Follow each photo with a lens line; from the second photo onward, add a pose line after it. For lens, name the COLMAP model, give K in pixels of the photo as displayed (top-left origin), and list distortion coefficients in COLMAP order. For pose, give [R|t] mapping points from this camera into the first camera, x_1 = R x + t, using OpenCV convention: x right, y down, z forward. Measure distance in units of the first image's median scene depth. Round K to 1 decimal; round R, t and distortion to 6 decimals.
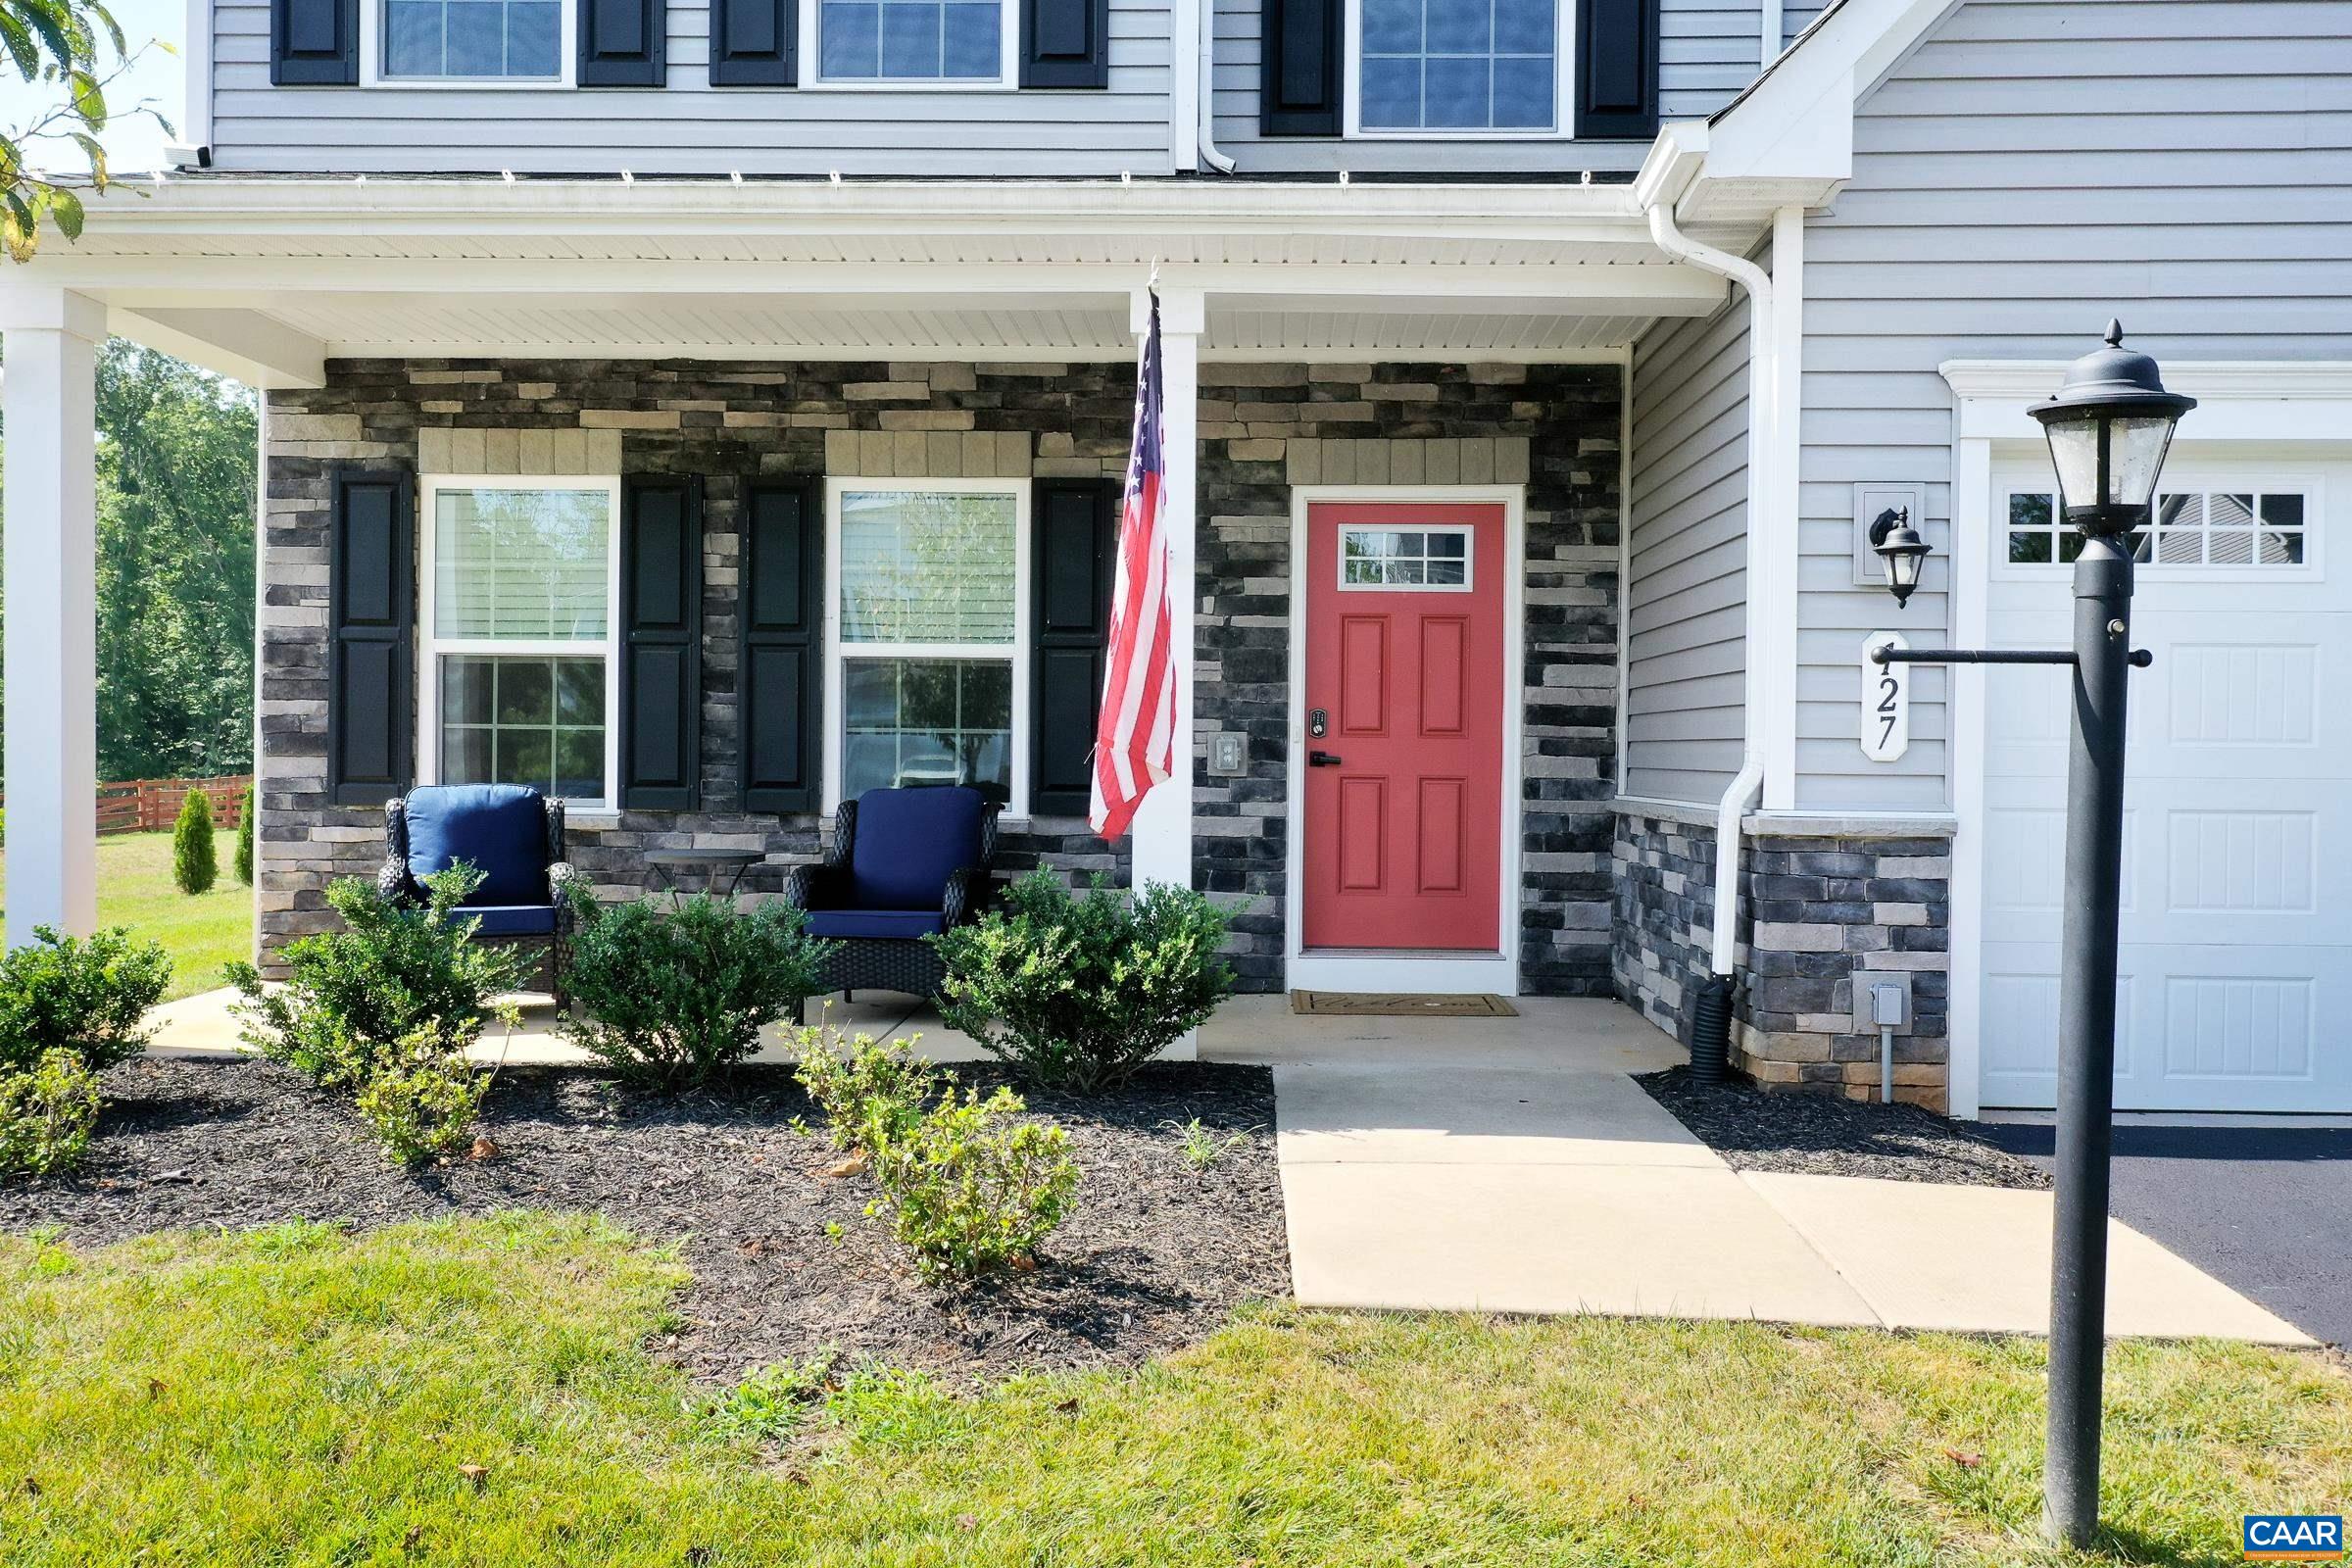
lens RADIAL K [[1912.3, 0, 1176.0], [0, 1912.3, 784.0], [0, 0, 1]] dist [0.005599, 0.007759]
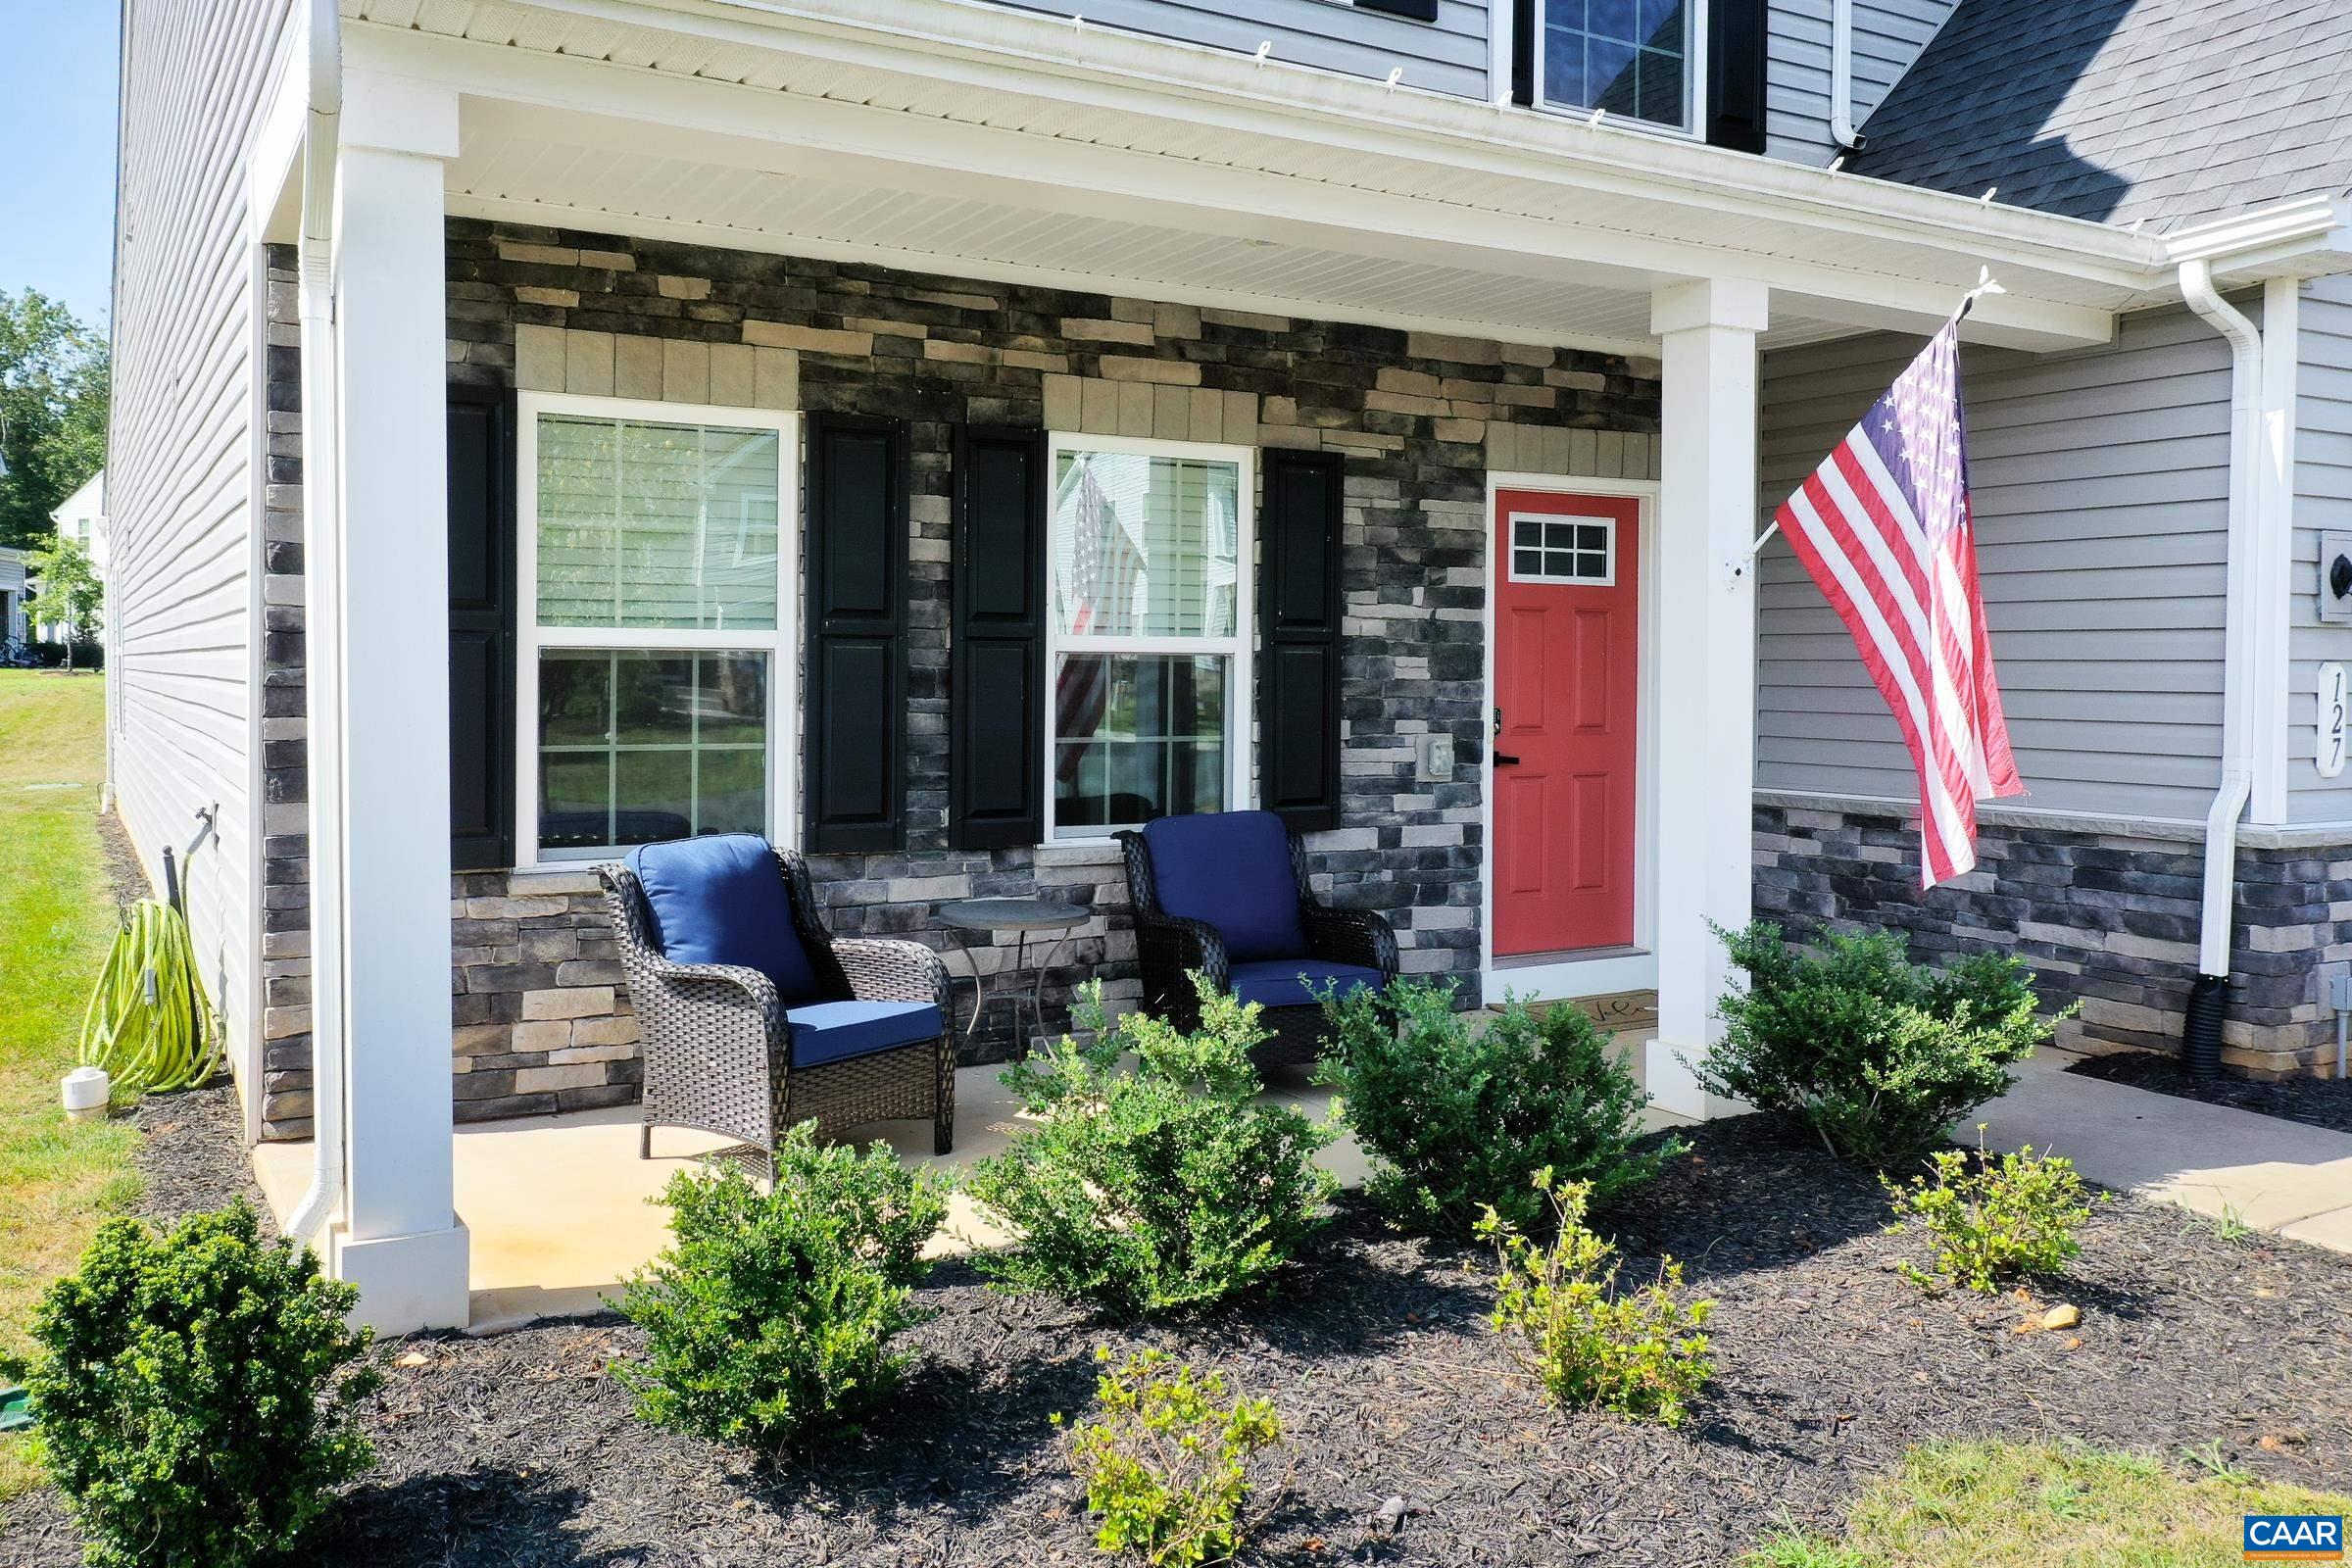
lens RADIAL K [[1910.4, 0, 1173.2], [0, 1910.4, 710.1], [0, 0, 1]] dist [0.006024, -0.010114]
pose [[0.845713, -0.017433, 0.533354, -0.571305], [0.011434, 0.999829, 0.014550, -0.053486], [-0.533516, -0.006206, 0.845767, 0.285585]]
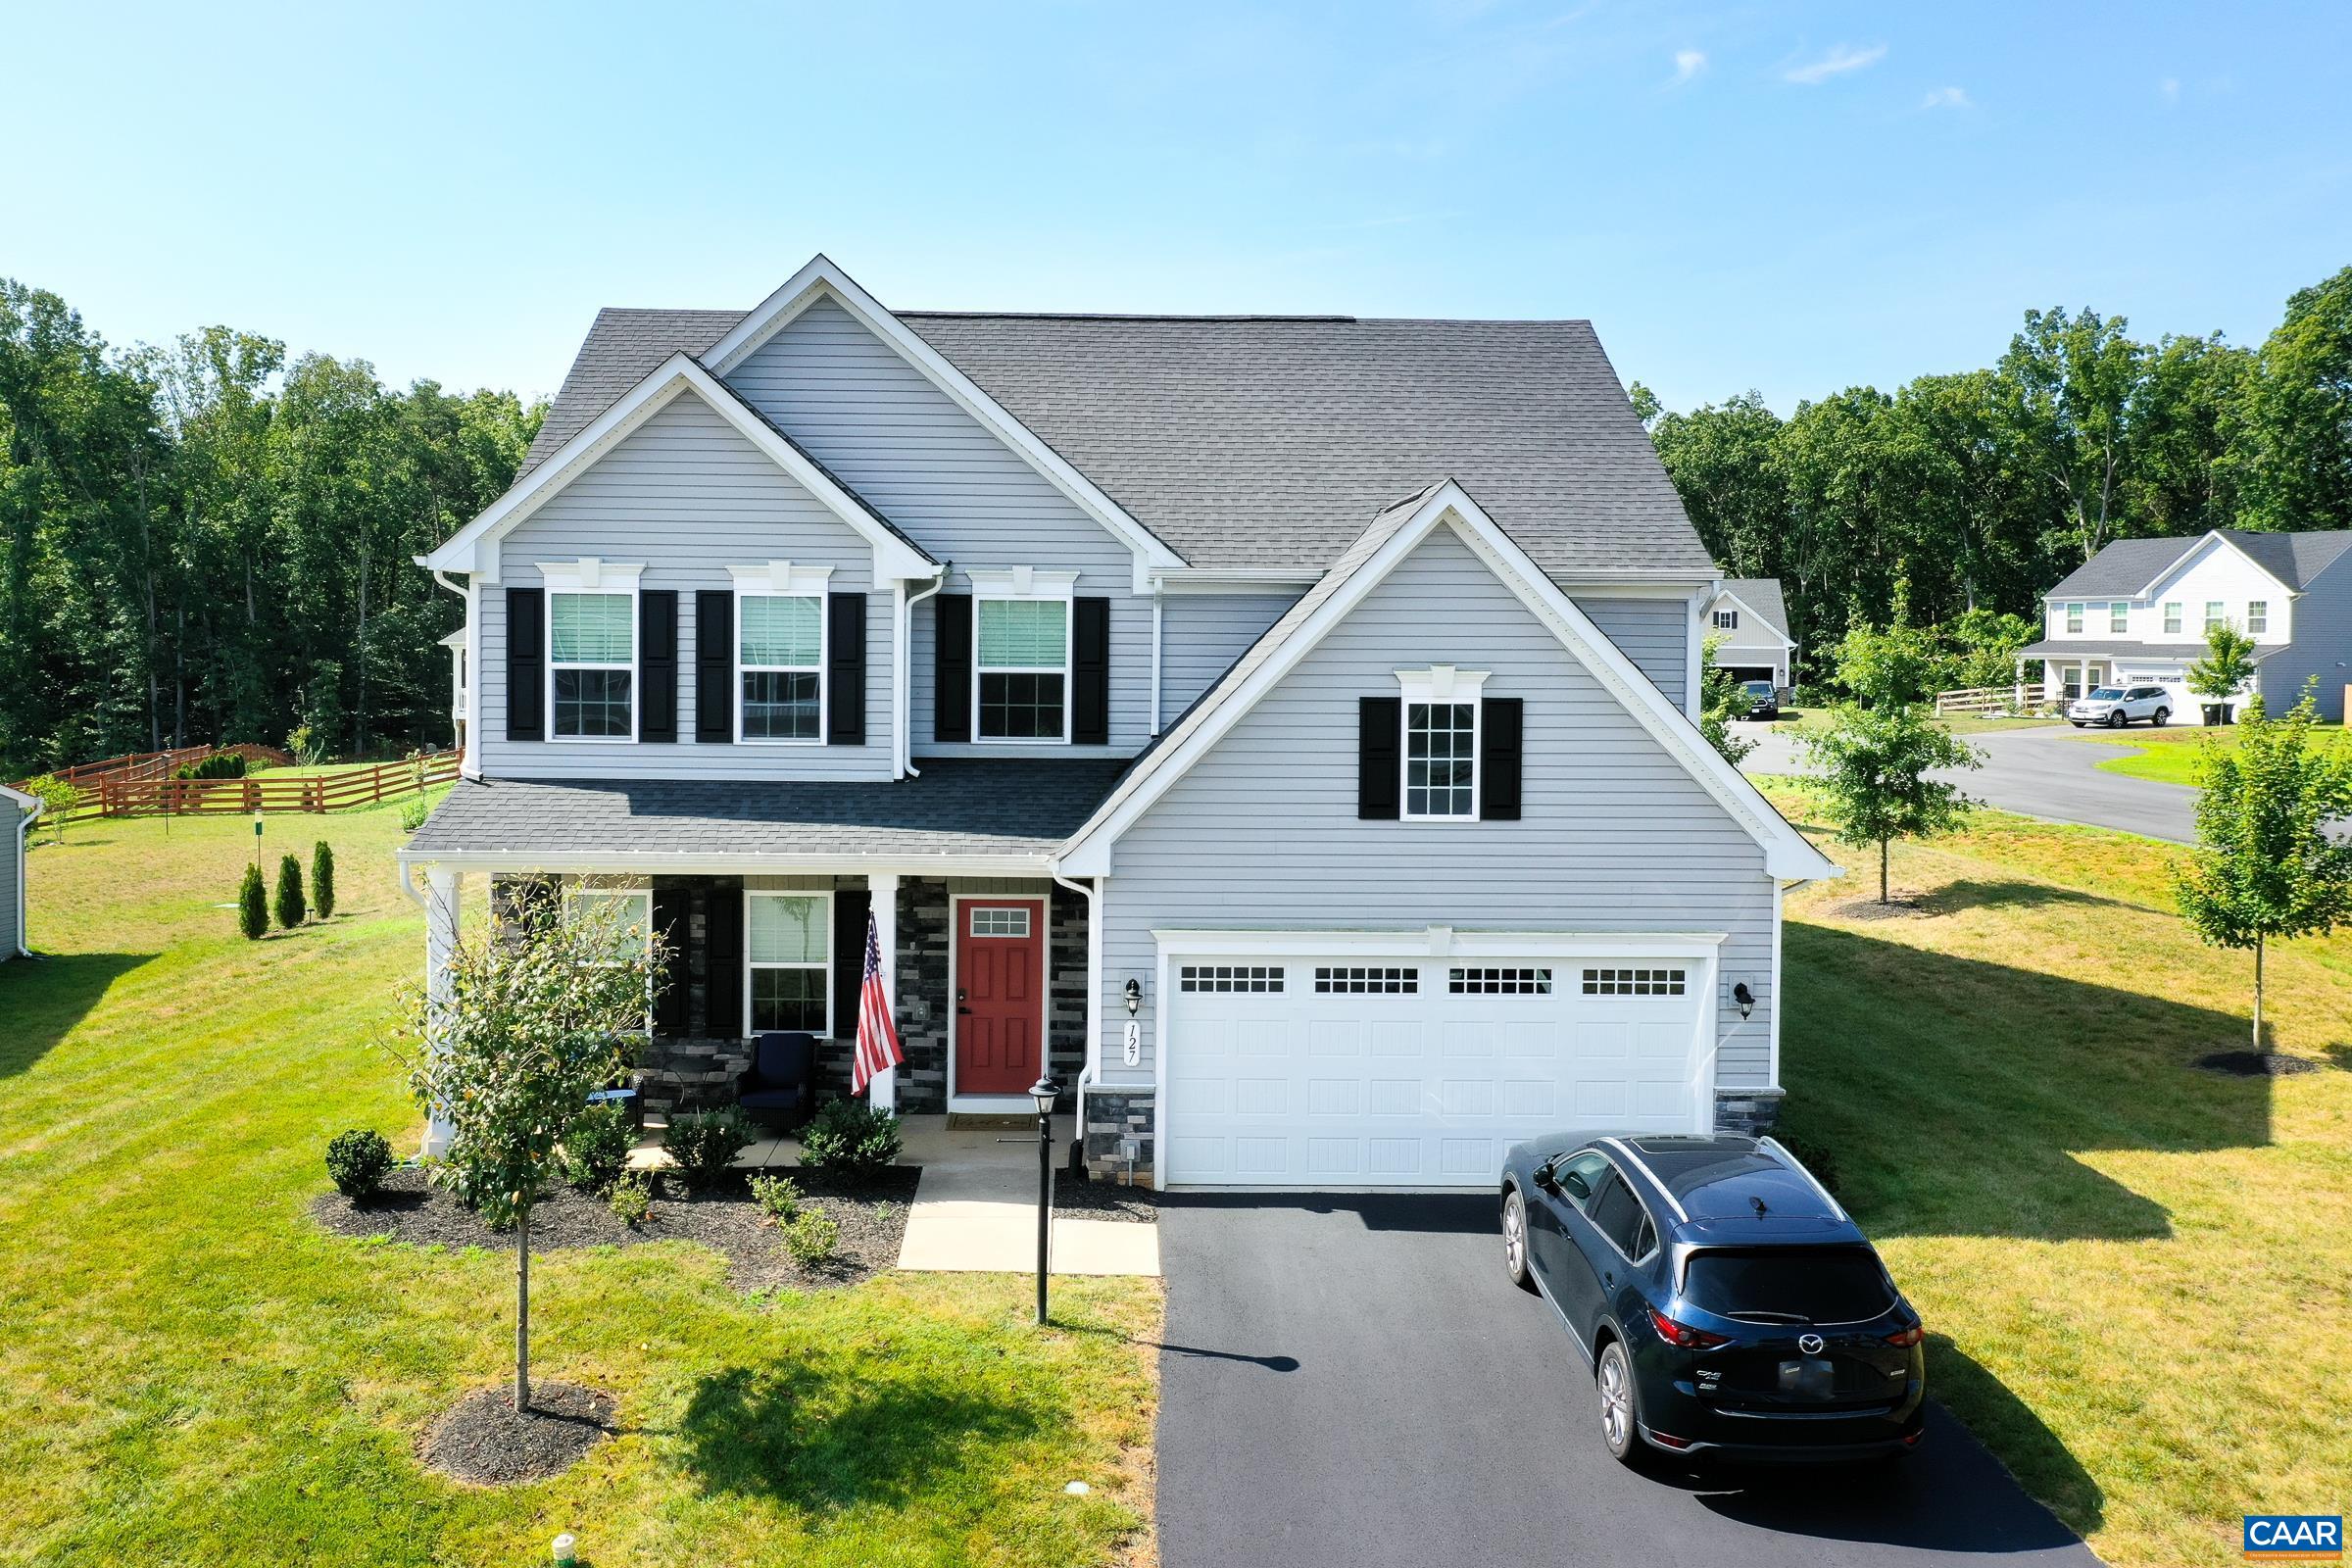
lens RADIAL K [[1902.1, 0, 1104.2], [0, 1902.1, 717.6], [0, 0, 1]] dist [0.004744, 0.001401]
pose [[0.998901, -0.002017, 0.046822, 0.139549], [0.000814, 0.999669, 0.025704, -0.423569], [-0.046858, -0.025637, 0.998573, -1.272375]]
